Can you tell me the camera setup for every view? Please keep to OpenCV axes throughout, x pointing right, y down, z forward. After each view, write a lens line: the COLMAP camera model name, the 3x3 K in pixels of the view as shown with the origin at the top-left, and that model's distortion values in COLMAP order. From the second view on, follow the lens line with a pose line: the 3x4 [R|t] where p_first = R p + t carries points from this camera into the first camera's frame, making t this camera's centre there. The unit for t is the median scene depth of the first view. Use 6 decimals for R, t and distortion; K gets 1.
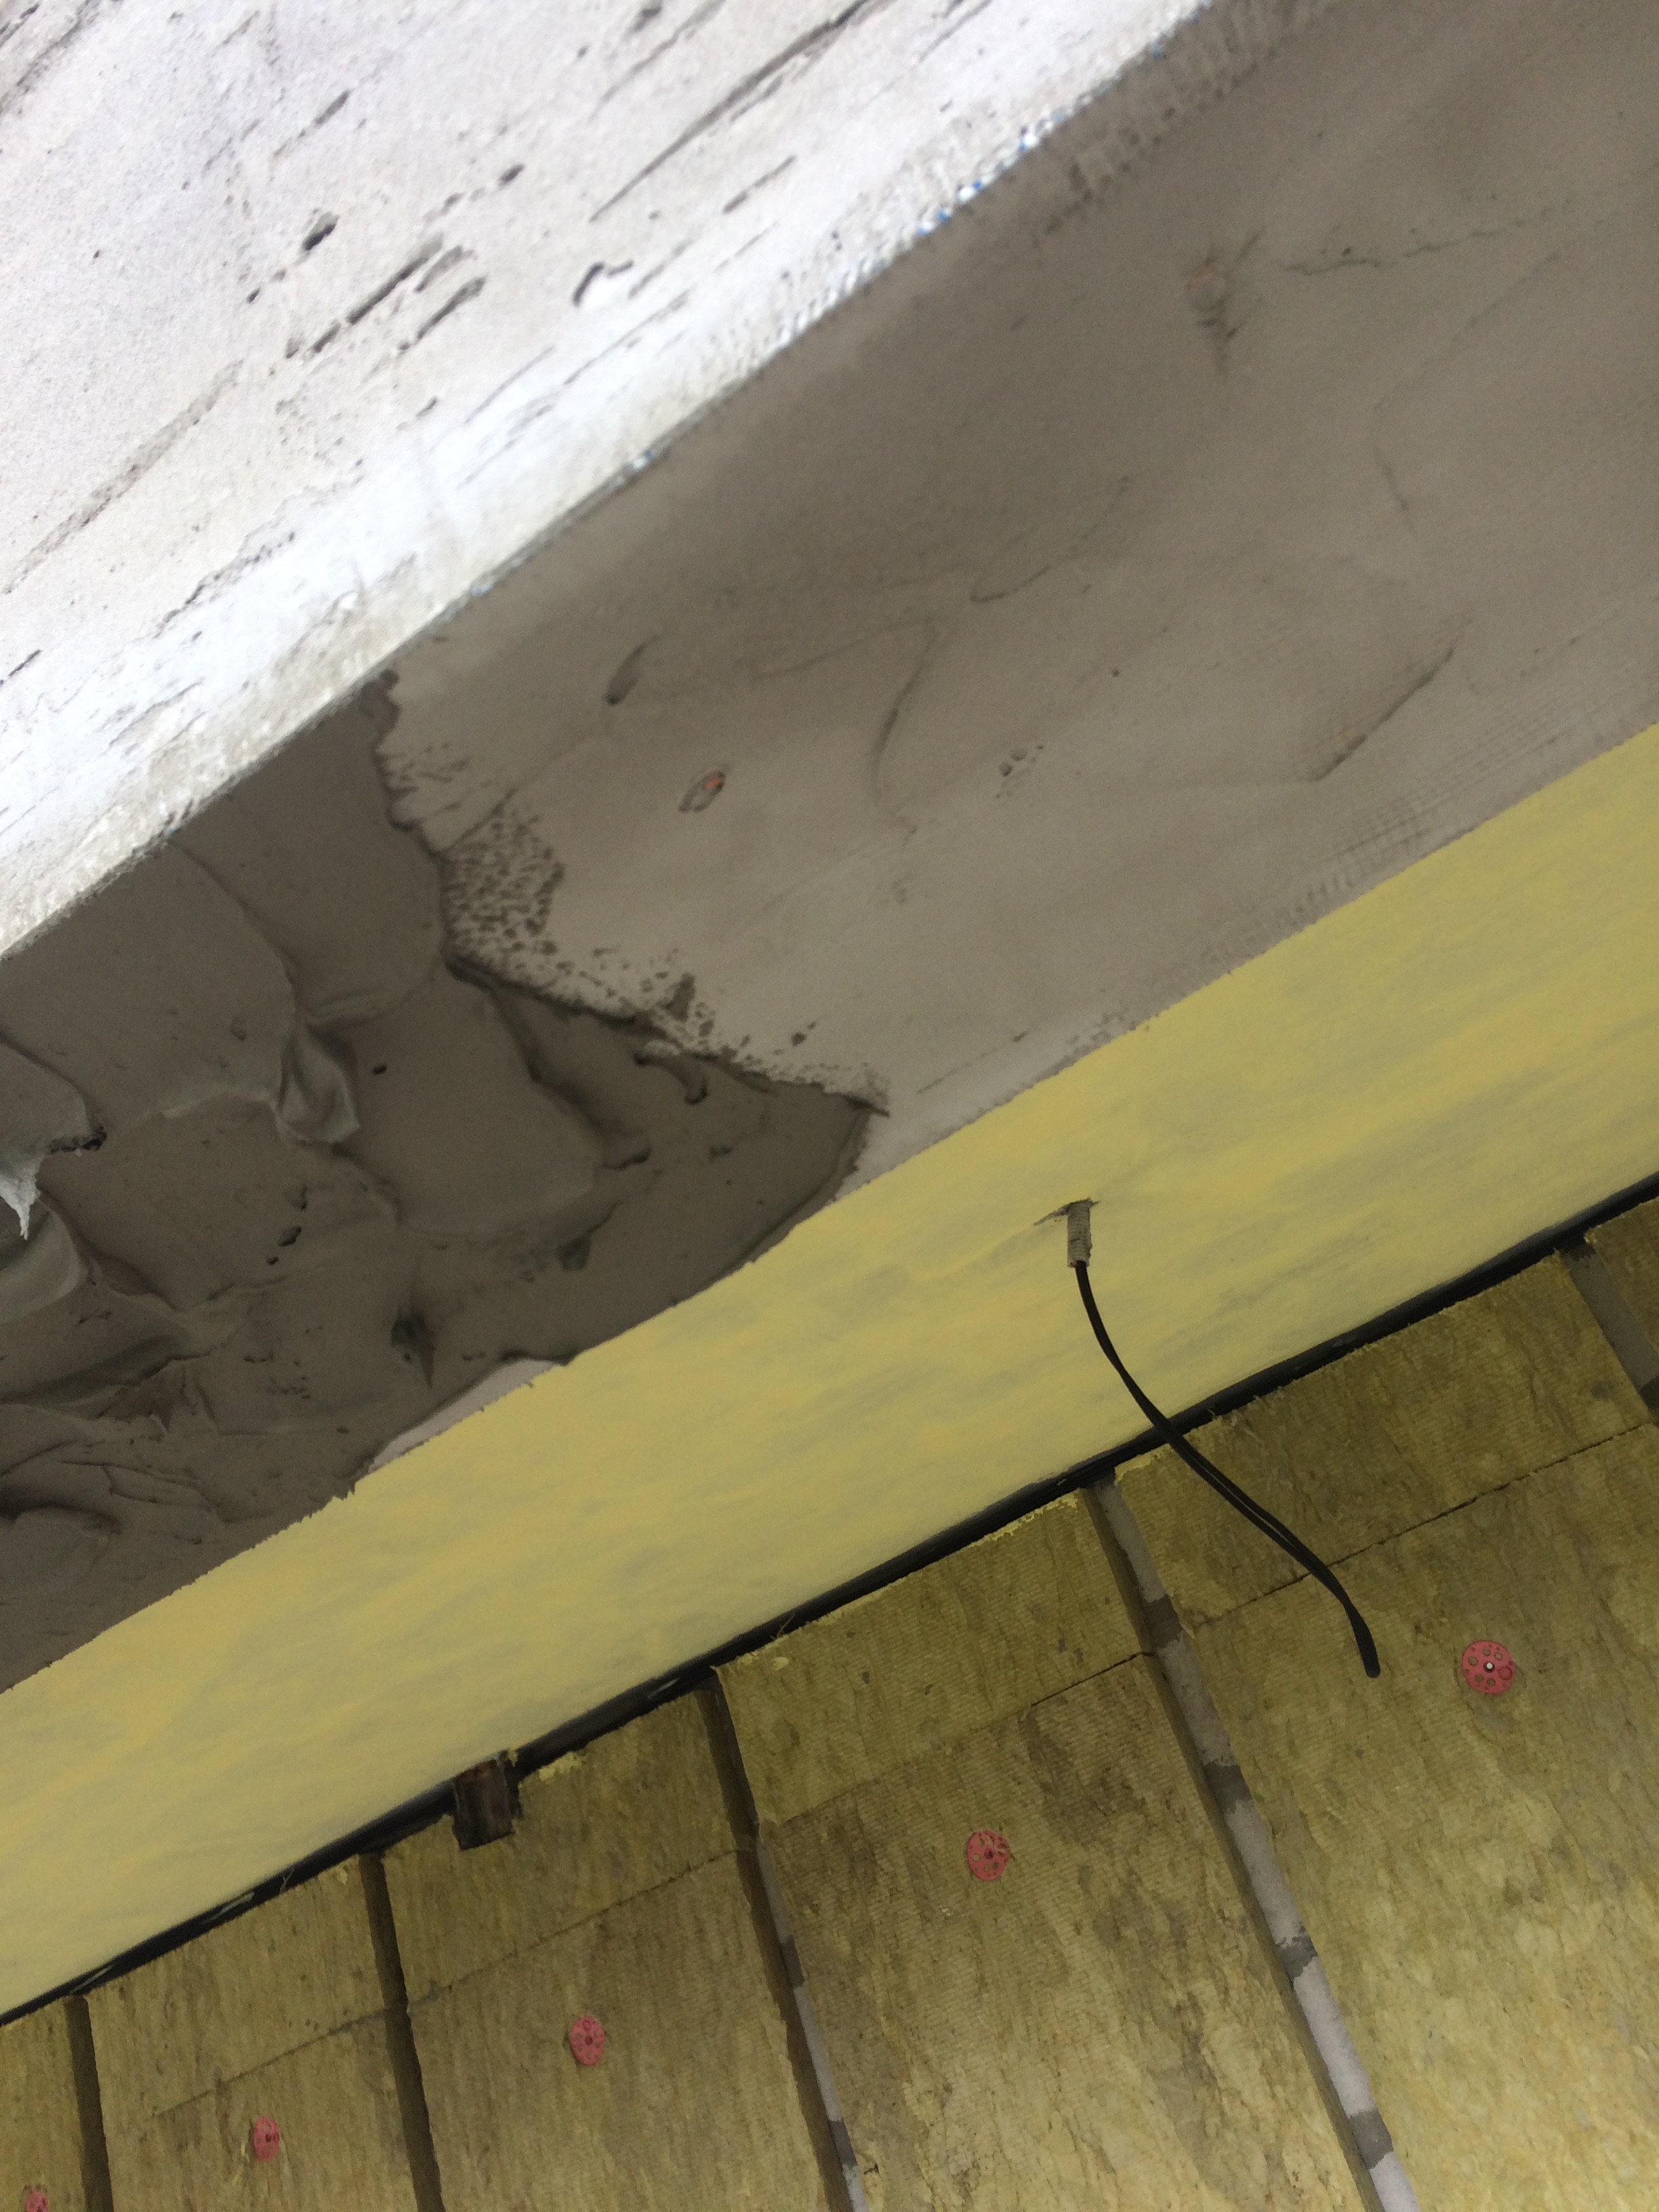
lens RADIAL K [[1866.3, 0, 829.5], [0, 1866.3, 1106.0], [0, 0, 1]] dist [0.101072, -0.119200]
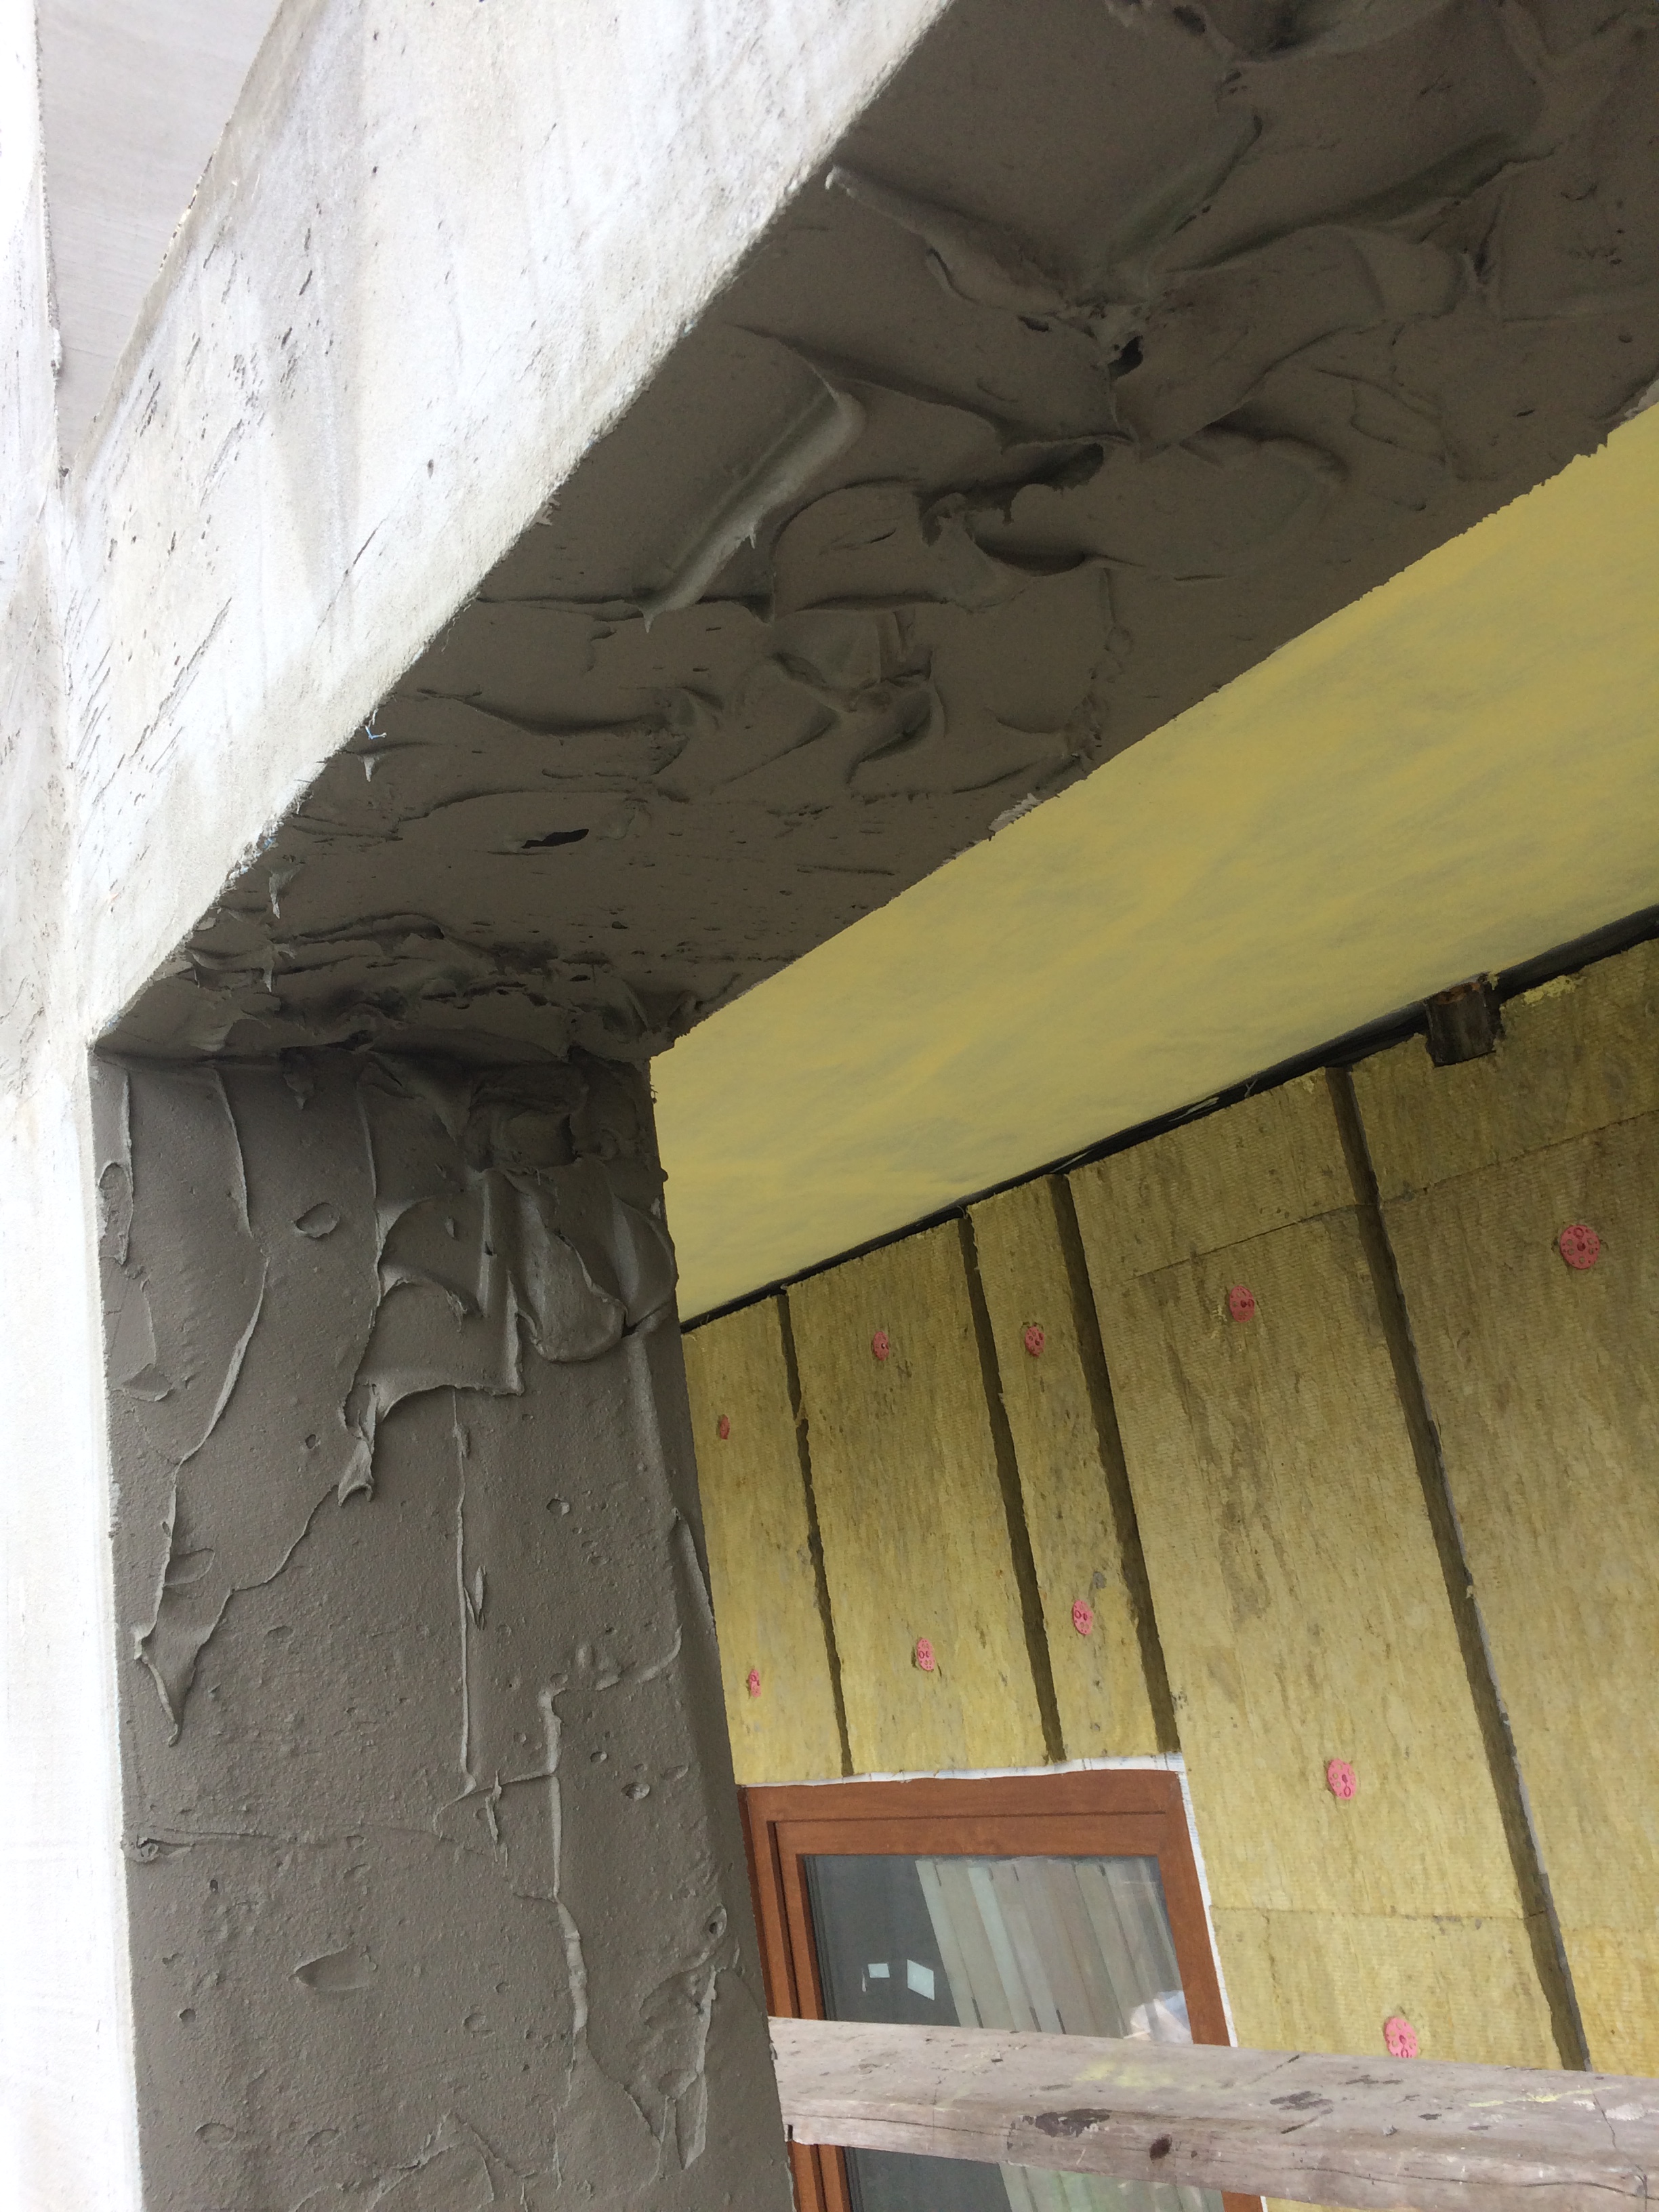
lens RADIAL K [[1866.3, 0, 829.5], [0, 1866.3, 1106.0], [0, 0, 1]] dist [0.101072, -0.119200]
pose [[0.916277, 0.067603, -0.394799, -0.096987], [0.063520, 0.948657, 0.309863, 0.090079], [0.395476, -0.308998, 0.864939, 0.020353]]
